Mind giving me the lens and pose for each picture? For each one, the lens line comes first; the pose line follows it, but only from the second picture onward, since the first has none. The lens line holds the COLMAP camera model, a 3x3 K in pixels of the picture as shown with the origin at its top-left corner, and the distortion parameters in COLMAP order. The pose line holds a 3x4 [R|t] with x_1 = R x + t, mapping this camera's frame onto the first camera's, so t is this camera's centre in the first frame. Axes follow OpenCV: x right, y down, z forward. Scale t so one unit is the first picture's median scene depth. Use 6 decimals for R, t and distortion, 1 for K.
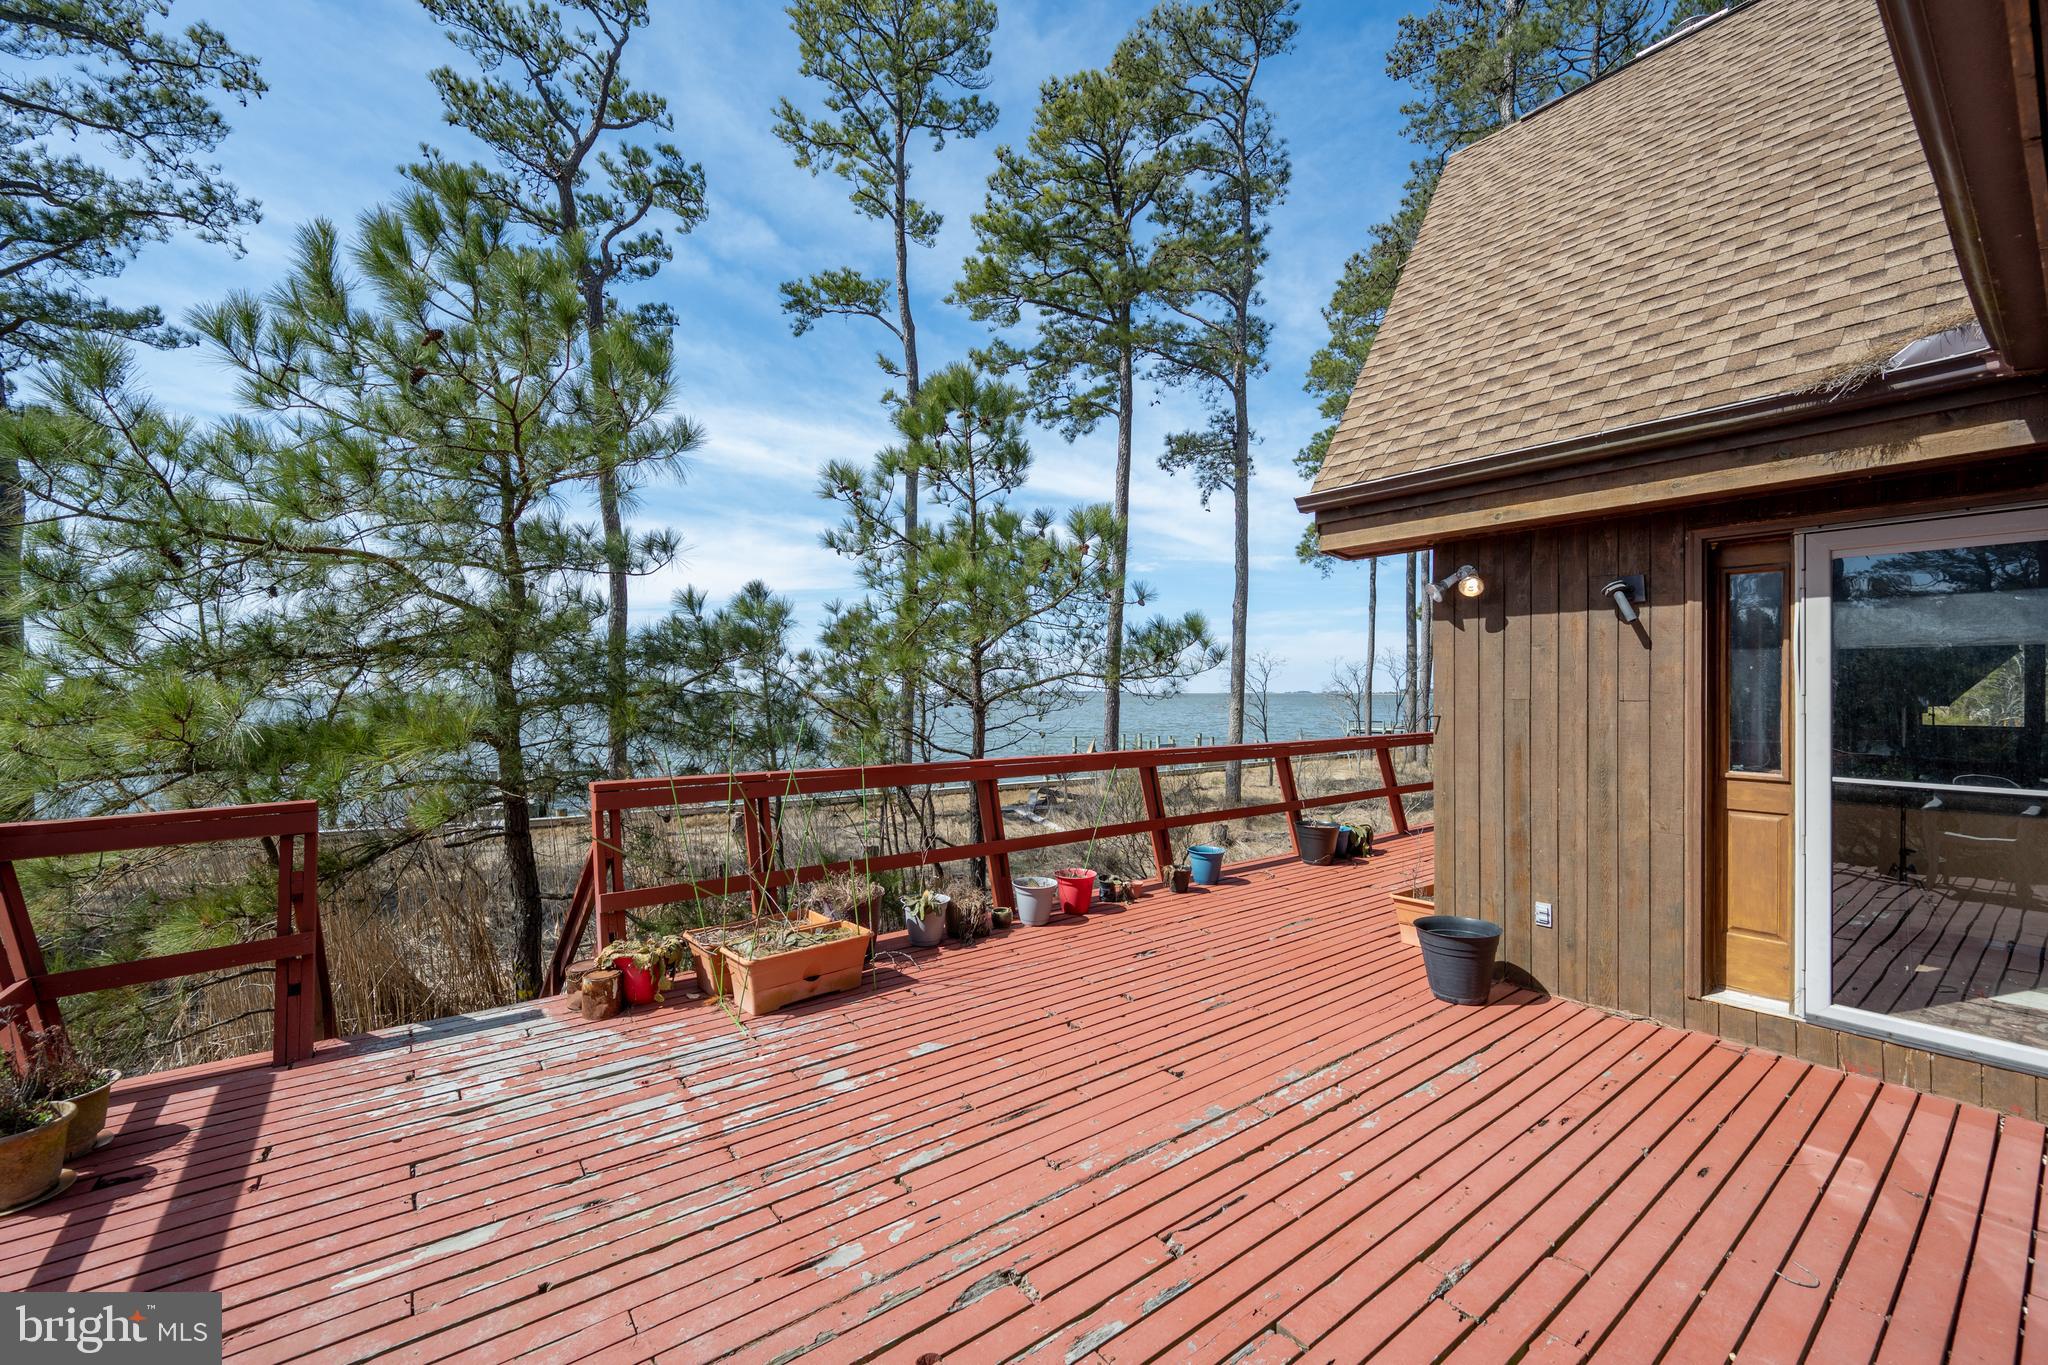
lens RADIAL K [[817.8, 0, 1030.4], [0, 817.8, 687.3], [0, 0, 1]] dist [-0.002221, 0.000003]
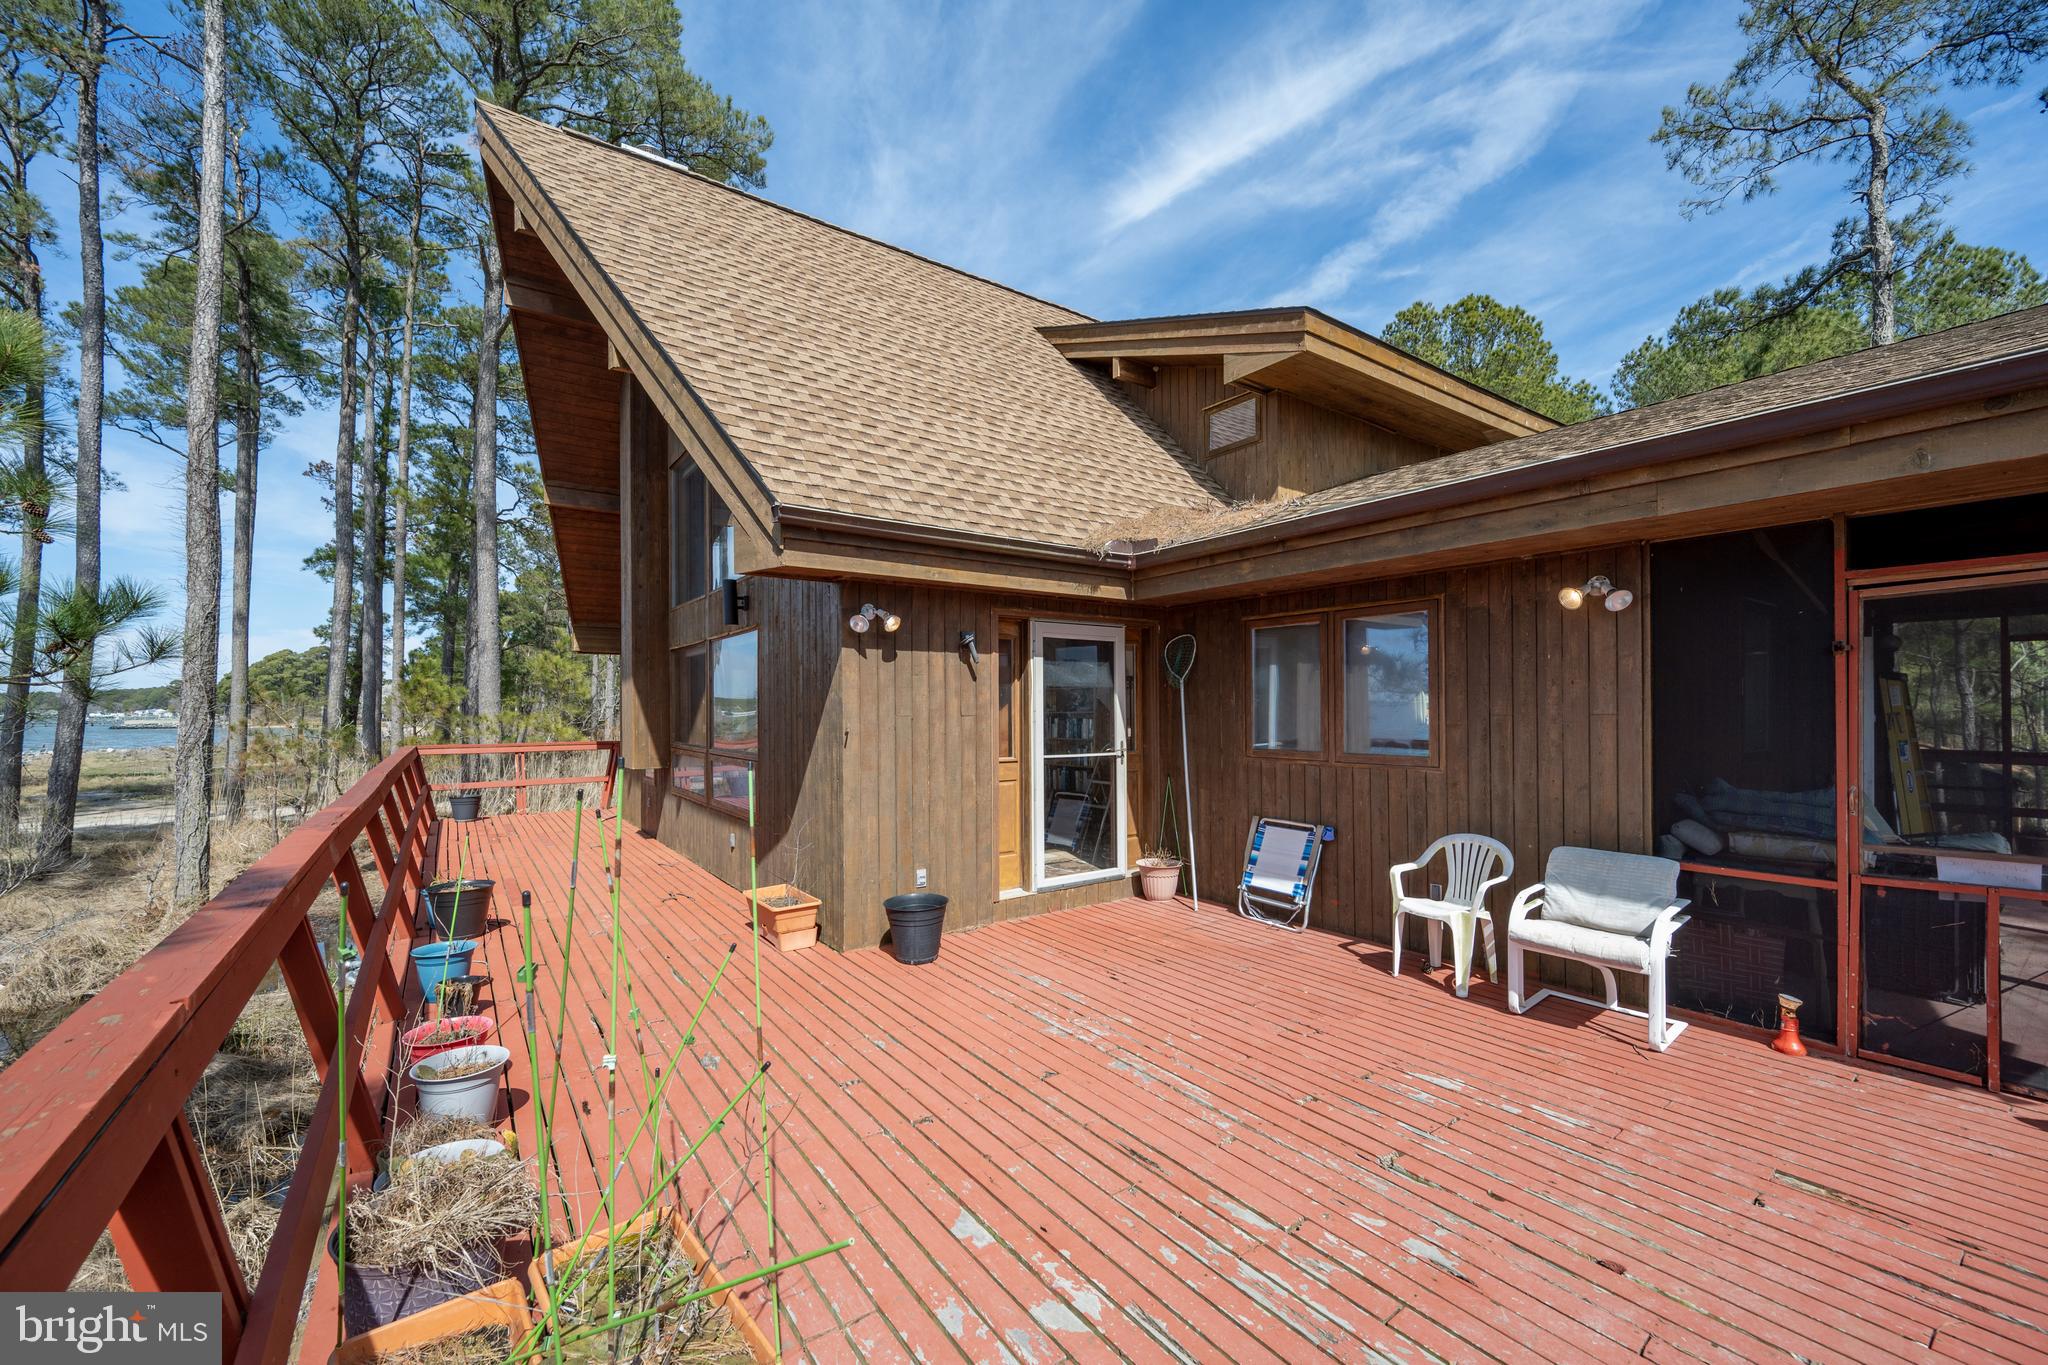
lens RADIAL K [[817.8, 0, 1020.8], [0, 817.8, 700.2], [0, 0, 1]] dist [-0.002221, 0.000003]
pose [[0.038095, 0.007090, 0.999249, -0.121562], [-0.001038, 0.999975, -0.007055, -0.000184], [-0.999274, -0.000769, 0.038101, 0.138272]]
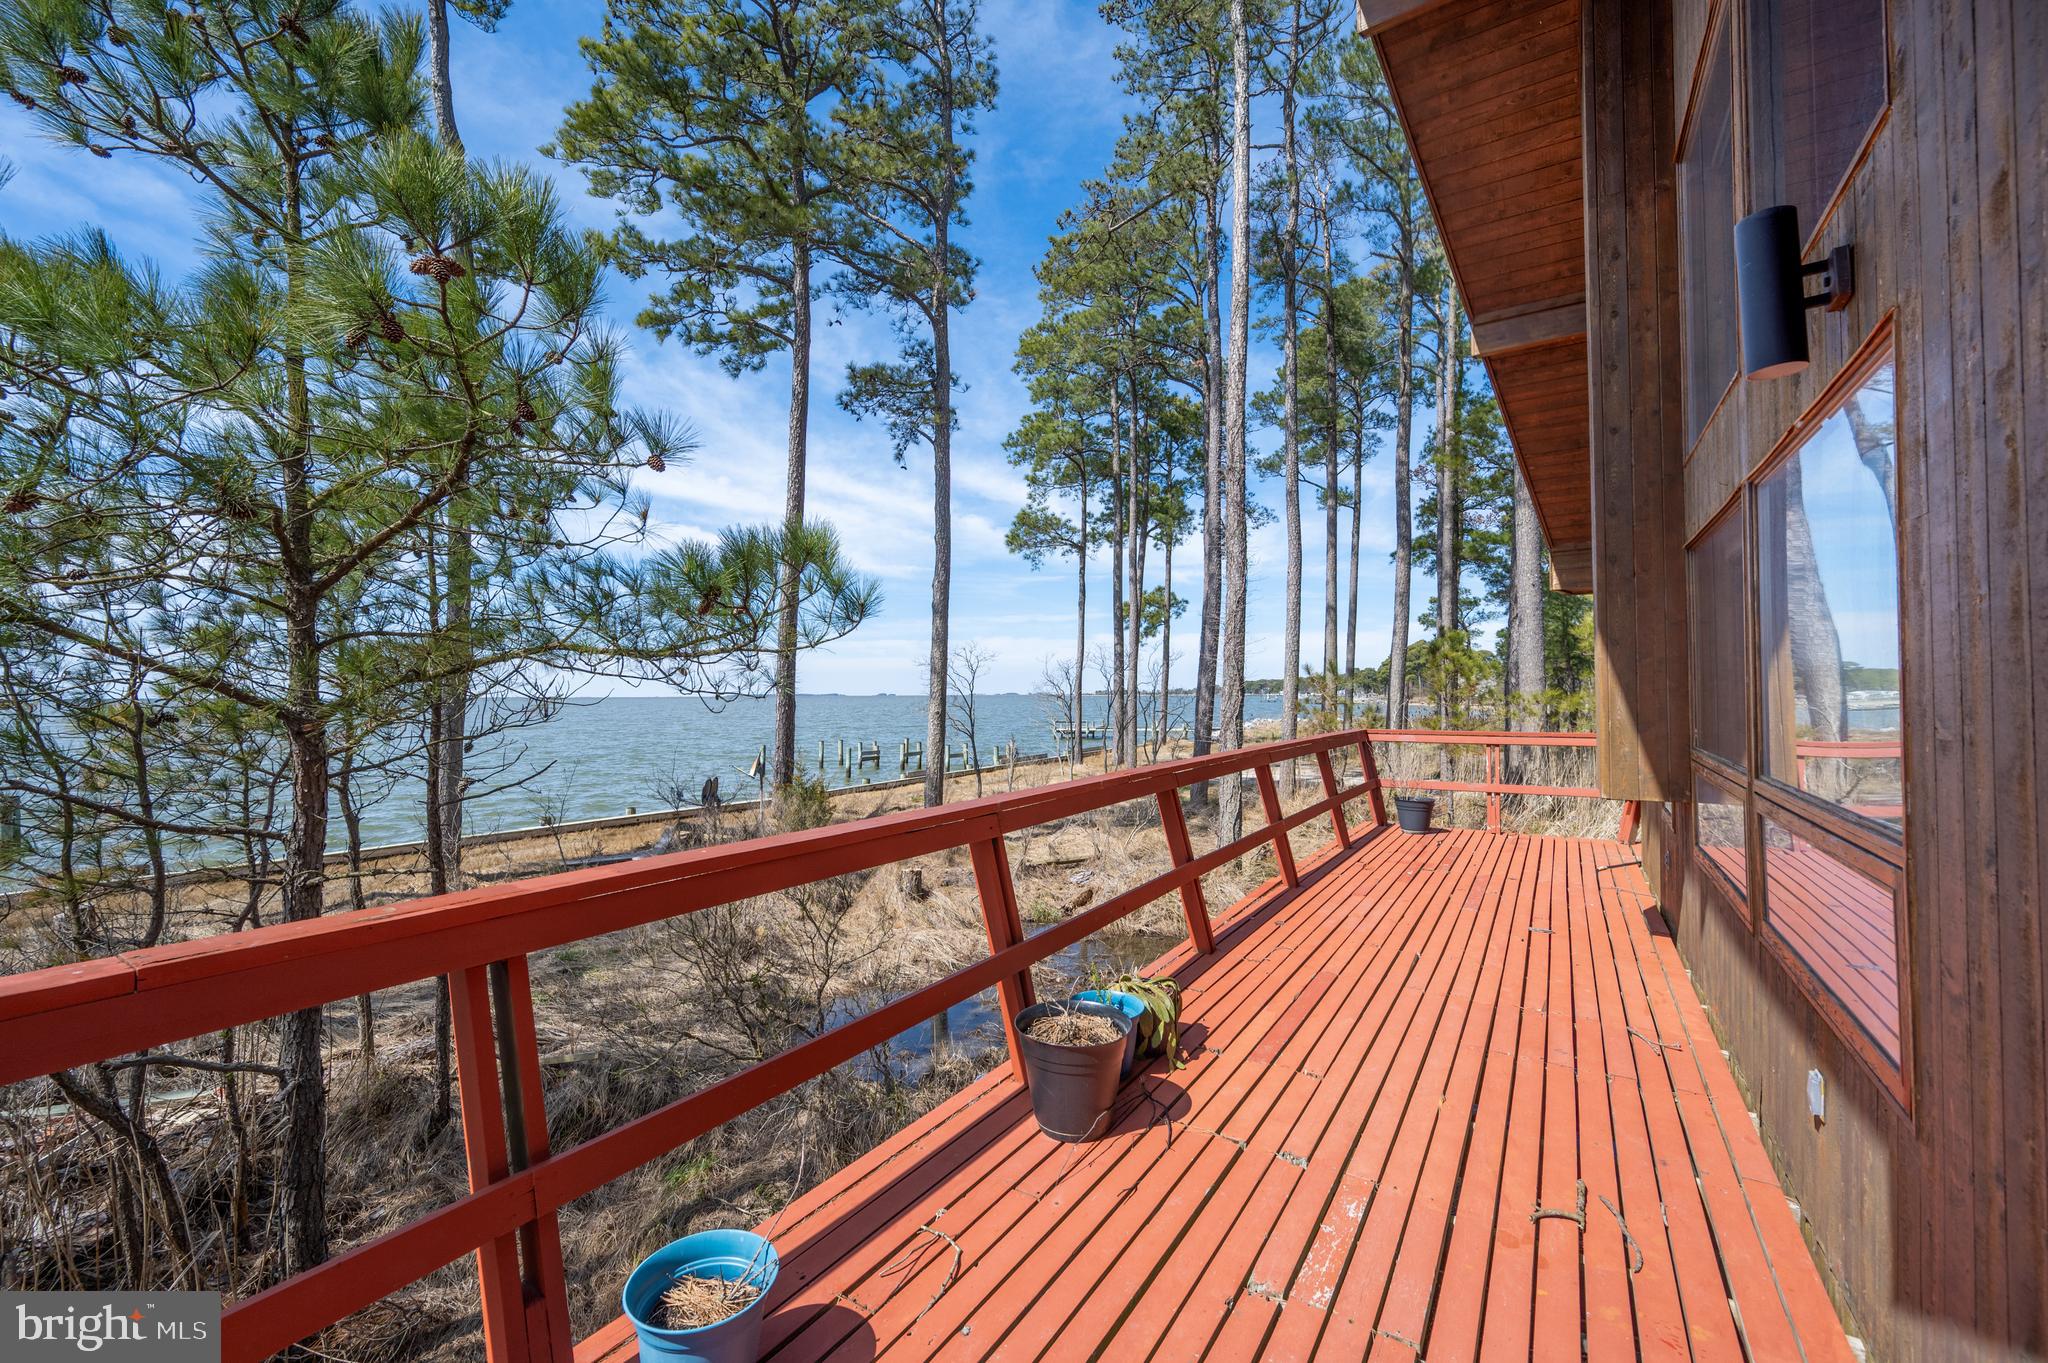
lens RADIAL K [[819.1, 0, 1019.1], [0, 819.1, 672.7], [0, 0, 1]] dist [-0.000795, 0.000025]
pose [[0.945319, 0.003713, 0.326126, 0.062022], [0.003257, 0.999778, -0.020823, 0.003709], [-0.326130, 0.020747, 0.945097, 0.197963]]
